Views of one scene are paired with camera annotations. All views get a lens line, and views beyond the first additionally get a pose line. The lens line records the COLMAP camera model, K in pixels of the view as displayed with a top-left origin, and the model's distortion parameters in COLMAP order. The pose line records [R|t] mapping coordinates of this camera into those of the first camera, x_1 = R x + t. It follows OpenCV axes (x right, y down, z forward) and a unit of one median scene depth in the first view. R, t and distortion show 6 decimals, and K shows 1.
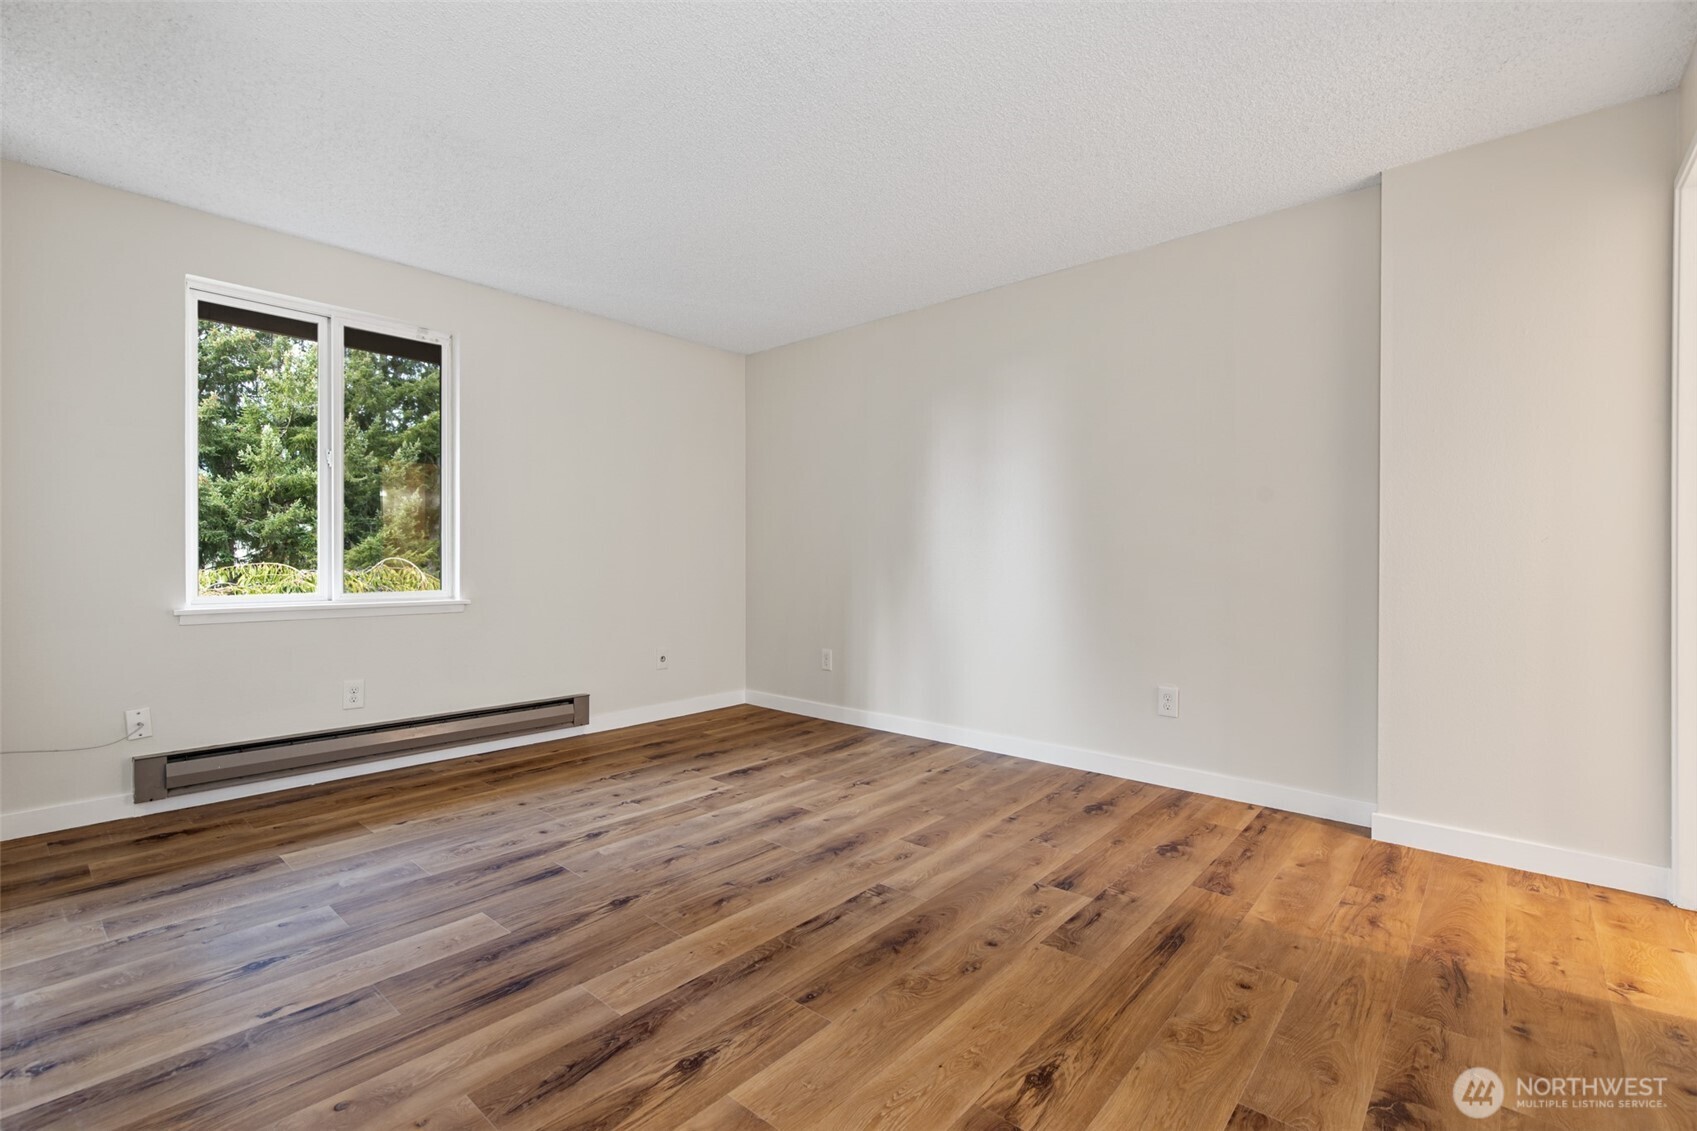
lens RADIAL K [[761.7, 0, 848.5], [0, 761.7, 565.5], [0, 0, 1]] dist [0.003388, -0.000046]
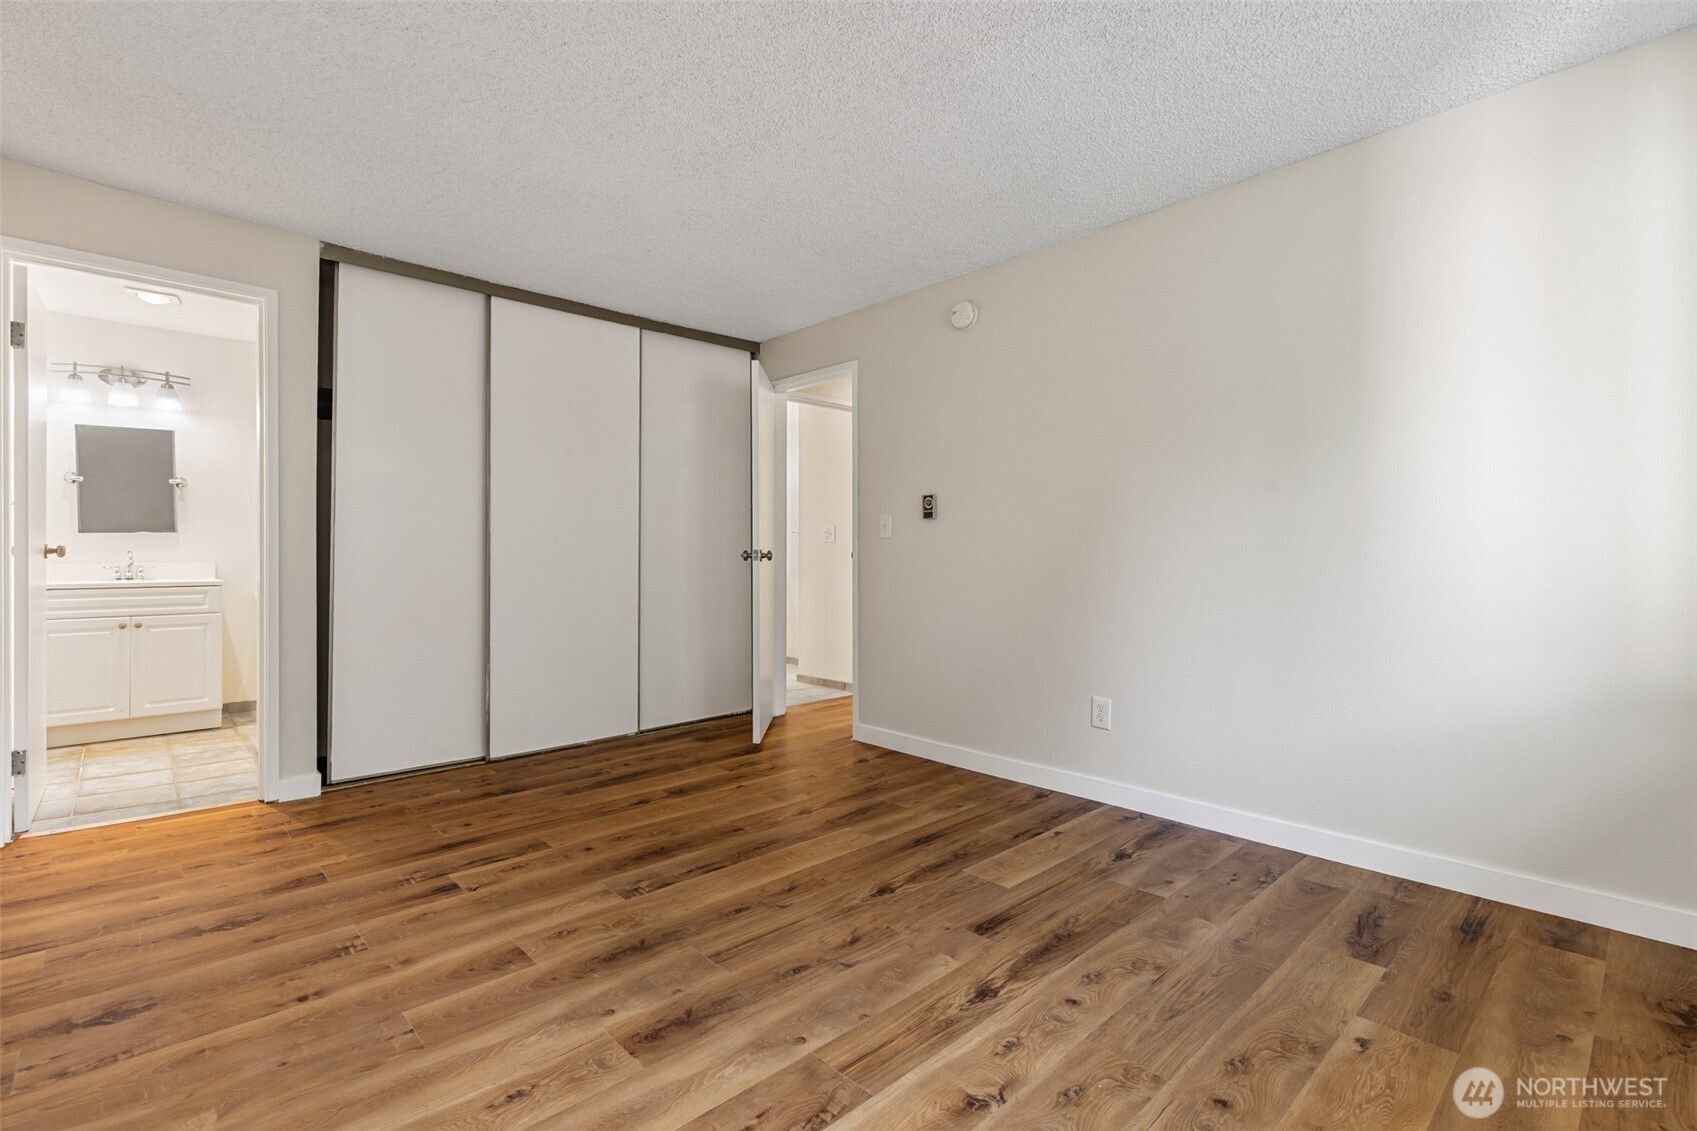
lens RADIAL K [[761.7, 0, 848.5], [0, 761.7, 565.5], [0, 0, 1]] dist [0.003388, -0.000046]
pose [[-0.995948, -0.004002, 0.089844, -0.324613], [-0.002219, 0.999799, 0.019929, -0.021629], [-0.089906, 0.019649, -0.995756, 1.935678]]
